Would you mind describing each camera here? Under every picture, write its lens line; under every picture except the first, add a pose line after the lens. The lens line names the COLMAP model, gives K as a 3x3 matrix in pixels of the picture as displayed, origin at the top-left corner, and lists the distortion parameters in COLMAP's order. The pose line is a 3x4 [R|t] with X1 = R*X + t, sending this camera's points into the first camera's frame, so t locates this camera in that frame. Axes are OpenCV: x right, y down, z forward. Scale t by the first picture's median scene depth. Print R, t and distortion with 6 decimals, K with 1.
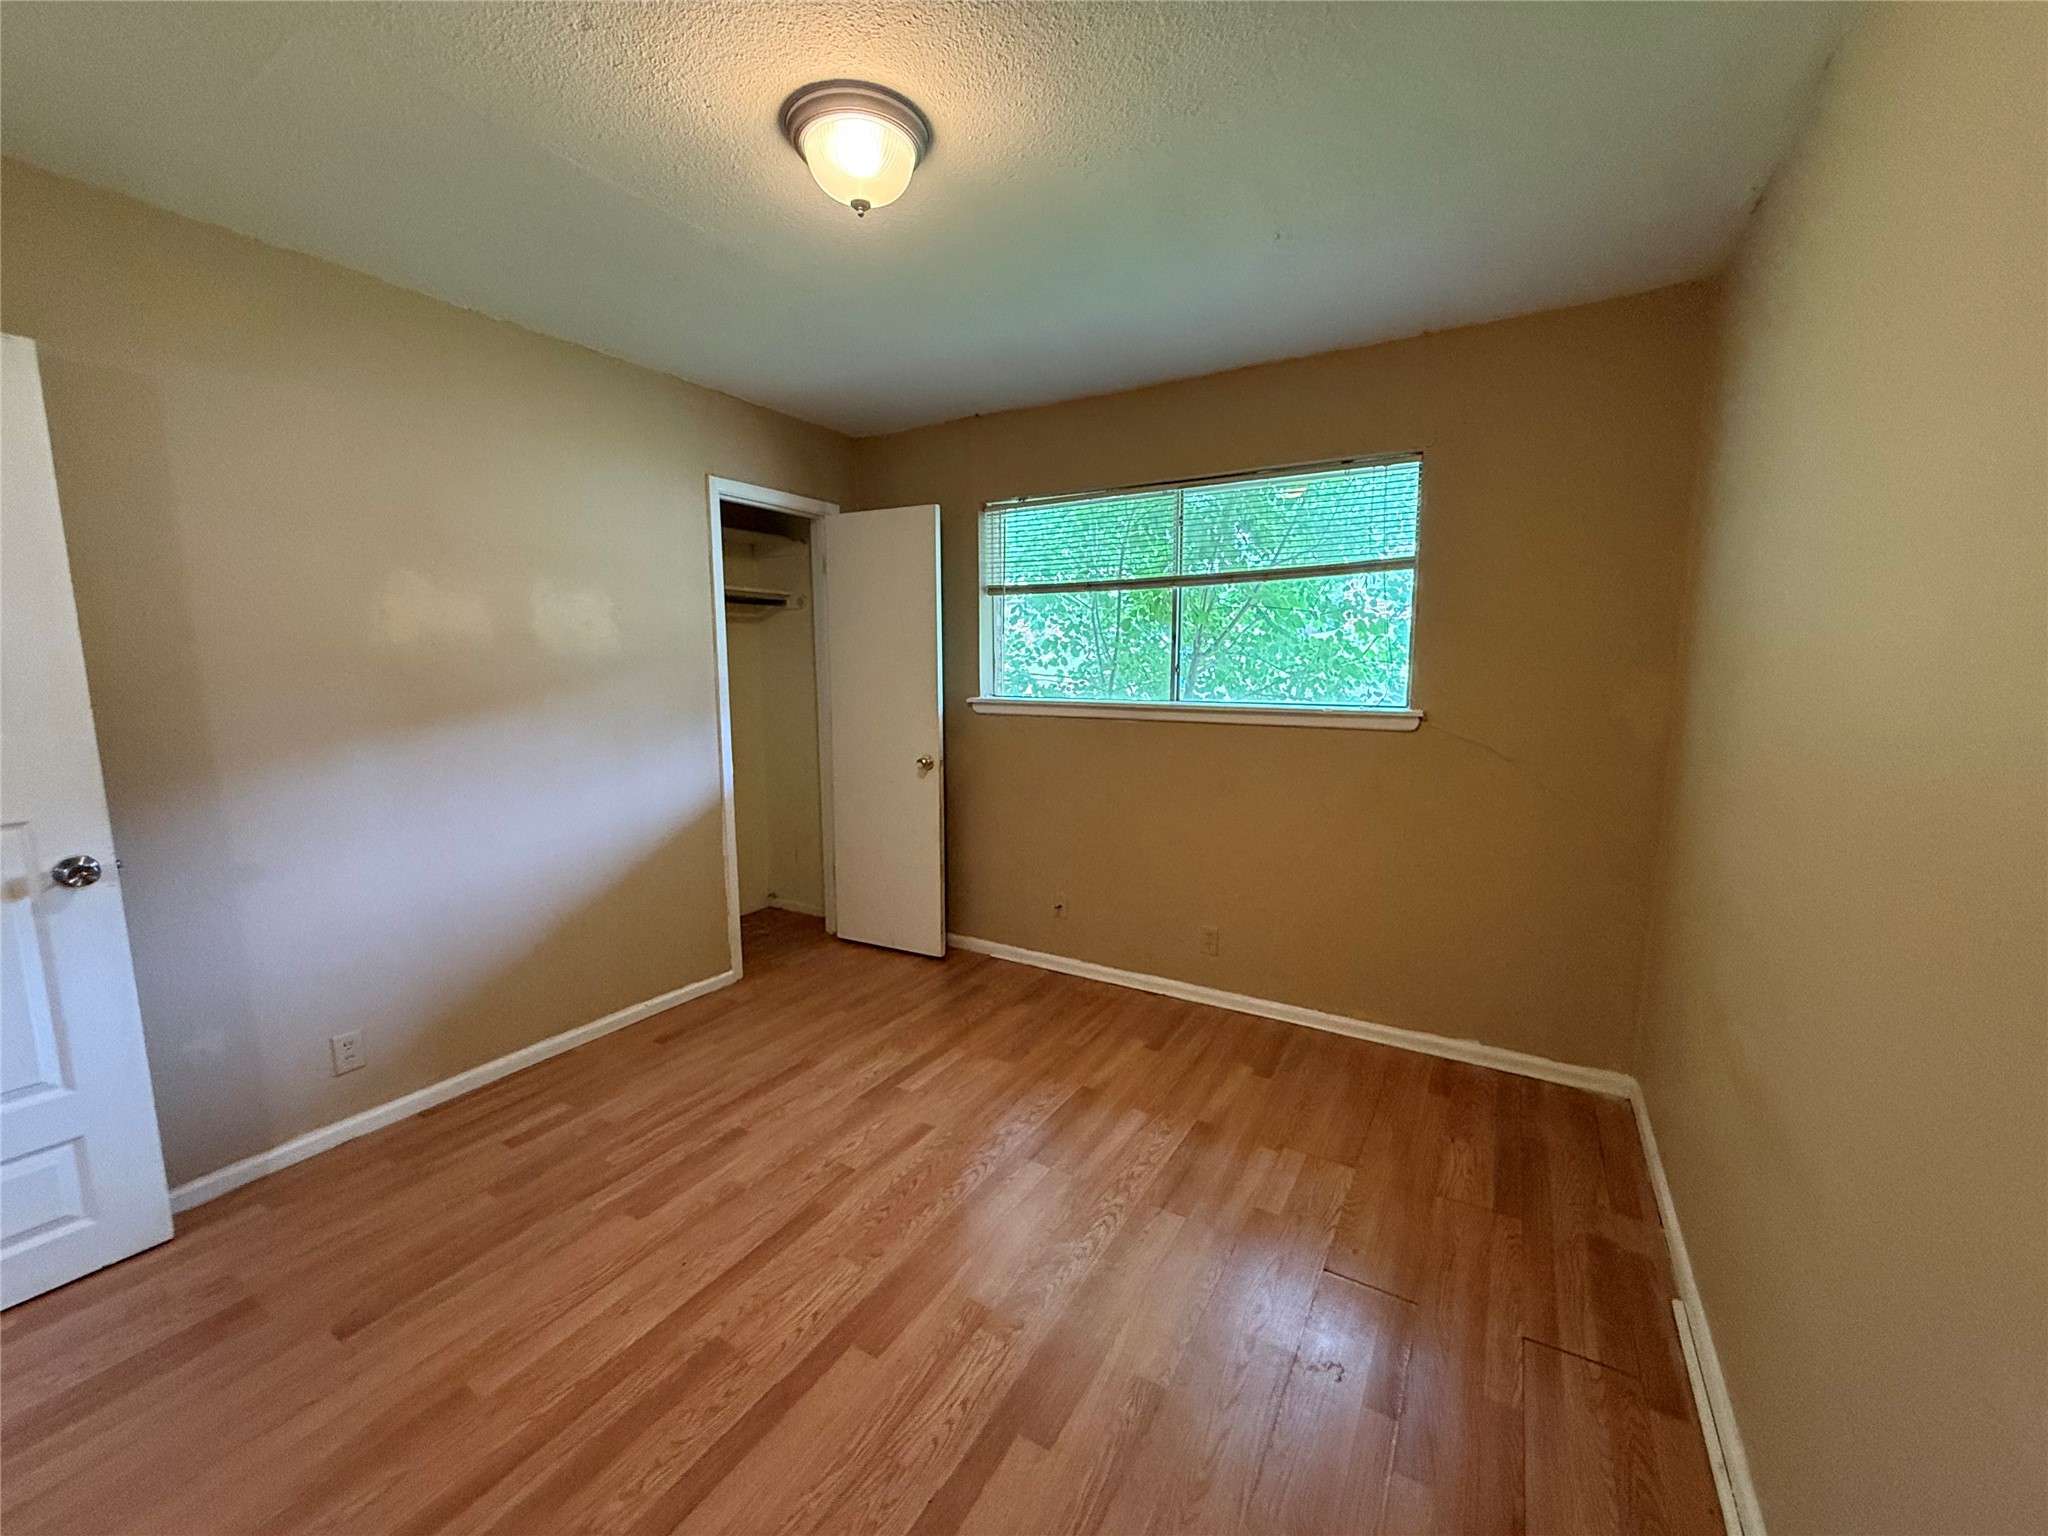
lens RADIAL K [[818.6, 0, 1020.1], [0, 818.6, 776.9], [0, 0, 1]] dist [0.000459, -0.000001]
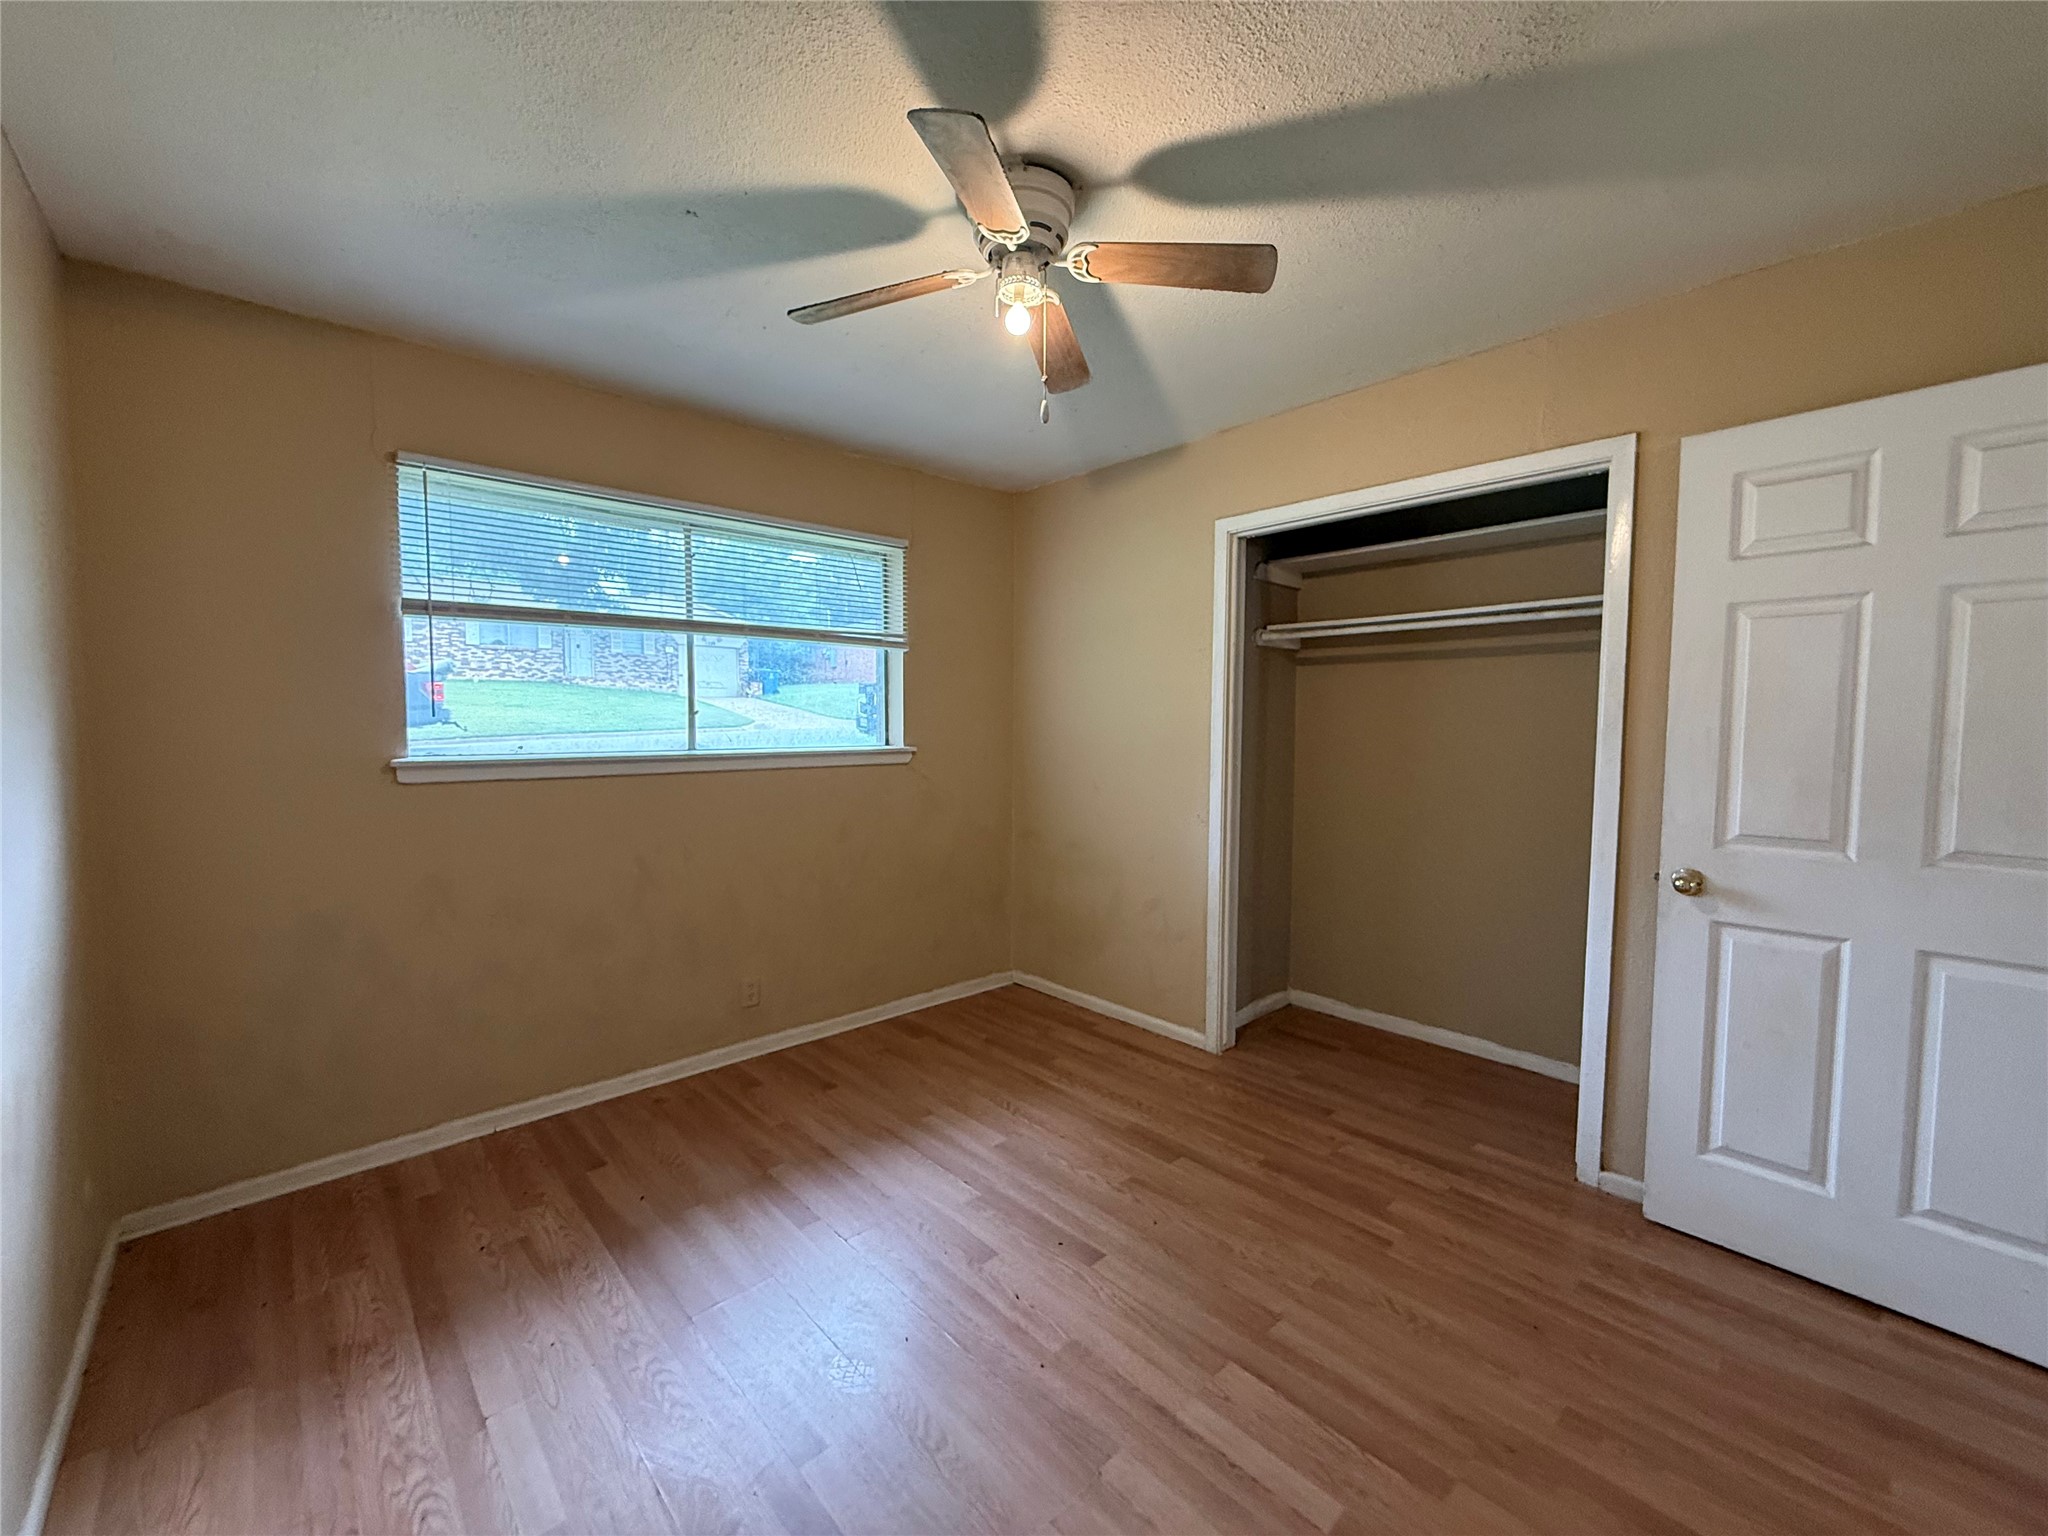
lens RADIAL K [[818.6, 0, 1023.7], [0, 818.6, 758.7], [0, 0, 1]] dist [0.000459, -0.000001]
pose [[0.235437, -0.045096, 0.970843, -0.590309], [0.127687, 0.991700, 0.015099, -0.045289], [-0.963465, 0.120409, 0.239241, 0.383540]]
